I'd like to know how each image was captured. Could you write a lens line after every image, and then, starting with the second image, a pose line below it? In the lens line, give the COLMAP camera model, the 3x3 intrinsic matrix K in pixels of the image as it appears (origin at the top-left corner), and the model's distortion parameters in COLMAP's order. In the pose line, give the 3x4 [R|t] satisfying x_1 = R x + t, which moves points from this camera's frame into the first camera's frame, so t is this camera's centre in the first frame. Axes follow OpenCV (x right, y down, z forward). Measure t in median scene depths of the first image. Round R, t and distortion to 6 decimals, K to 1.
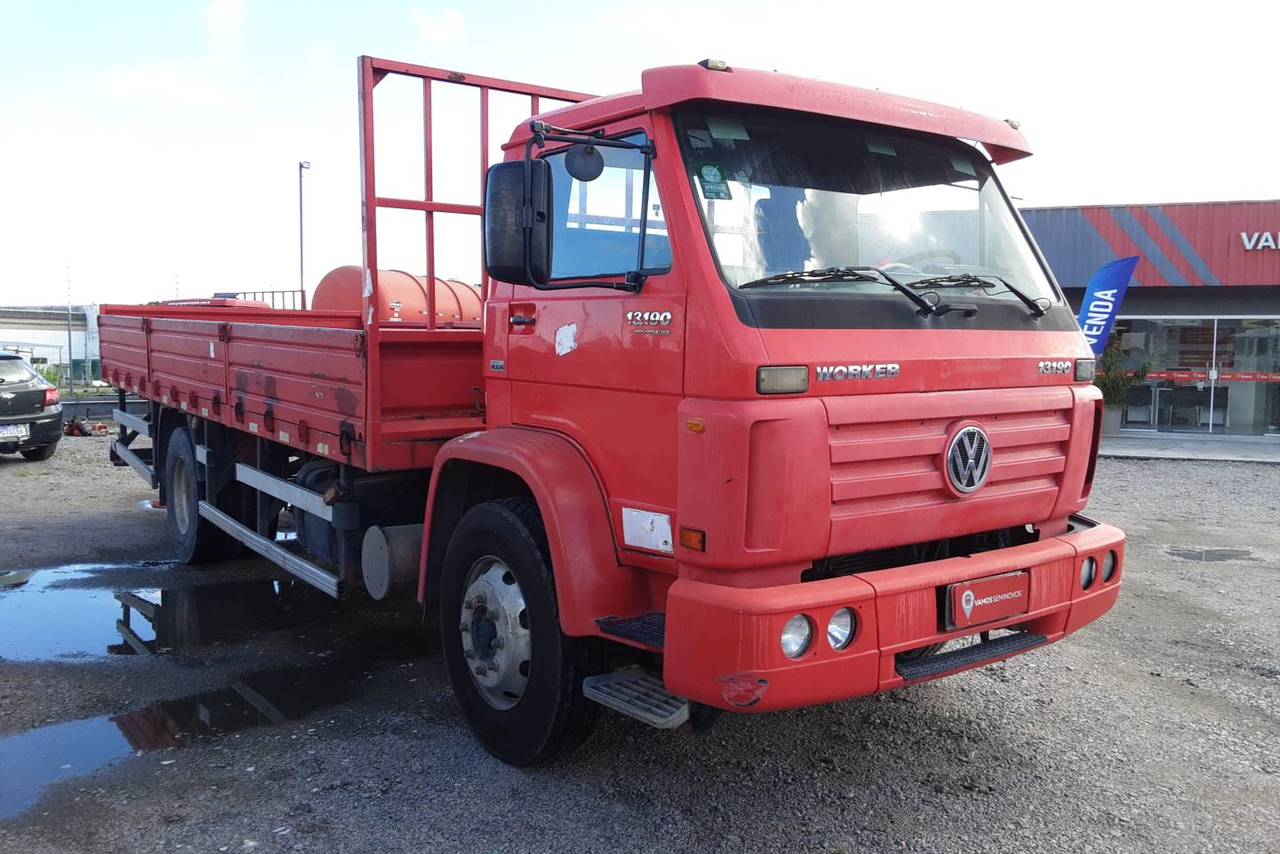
lens RADIAL K [[1032.8, 0, 640.0], [0, 1032.8, 427.0], [0, 0, 1]] dist [0.086573, -0.175520]
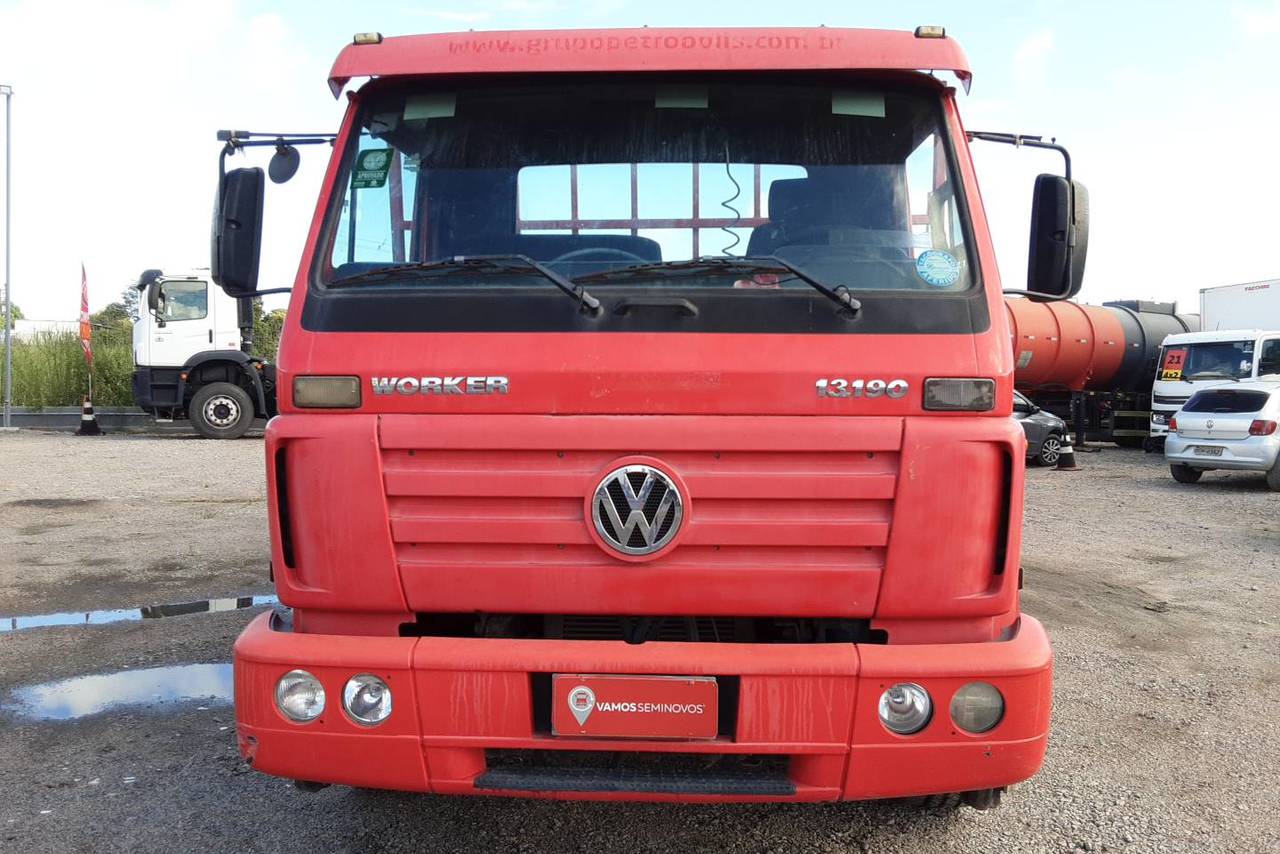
lens RADIAL K [[969.5, 0, 640.0], [0, 969.5, 427.0], [0, 0, 1]] dist [0.096016, 0.000106]
pose [[0.787947, 0.043841, -0.614181, 0.745587], [-0.052498, 0.998613, 0.003930, -0.030107], [0.613501, 0.029147, 0.789156, 0.465631]]
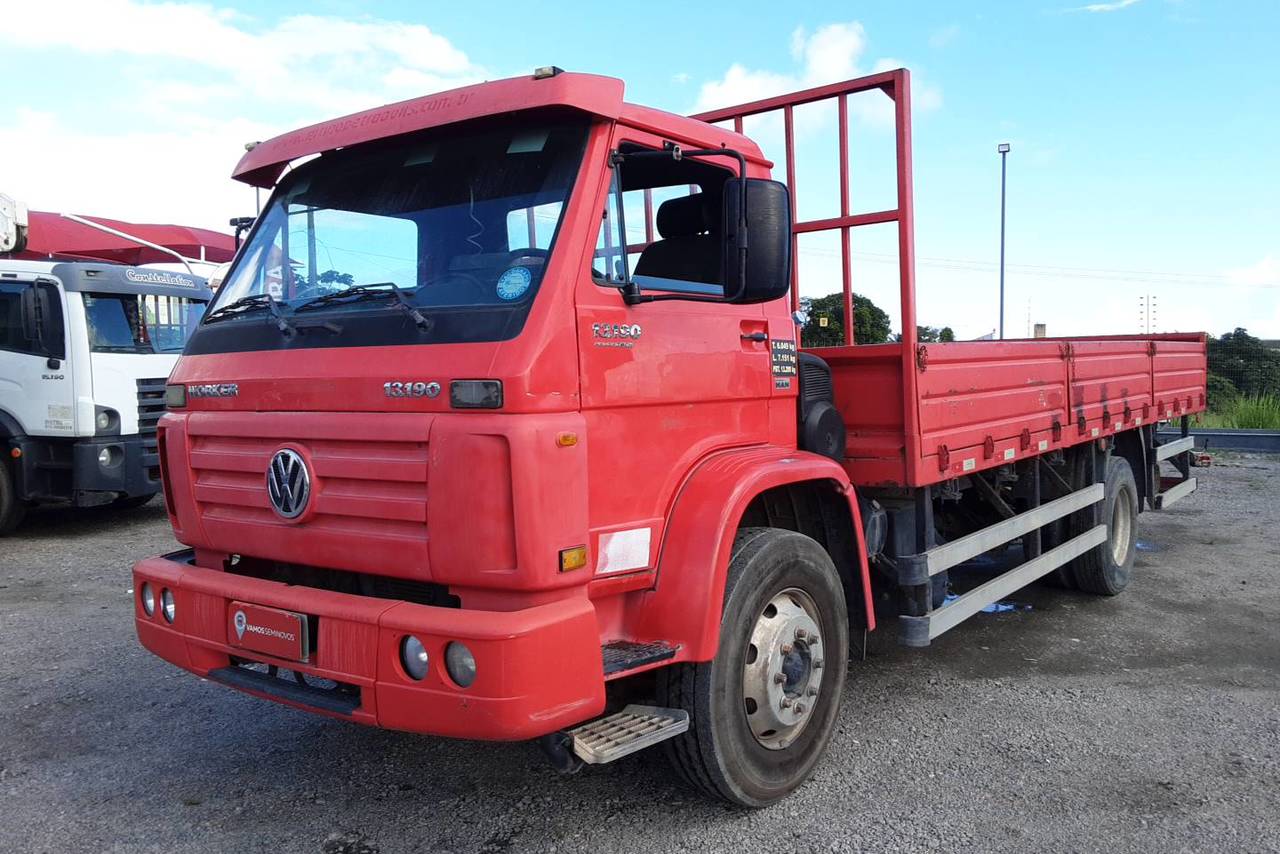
lens RADIAL K [[1055.3, 0, 640.3], [0, 1055.3, 395.9], [0, 0, 1]] dist [0.093536, -0.077858]
pose [[0.288233, 0.013466, -0.957465, 1.374792], [-0.055883, 0.998433, -0.002781, -0.066271], [0.955928, 0.054307, 0.288534, 1.035916]]
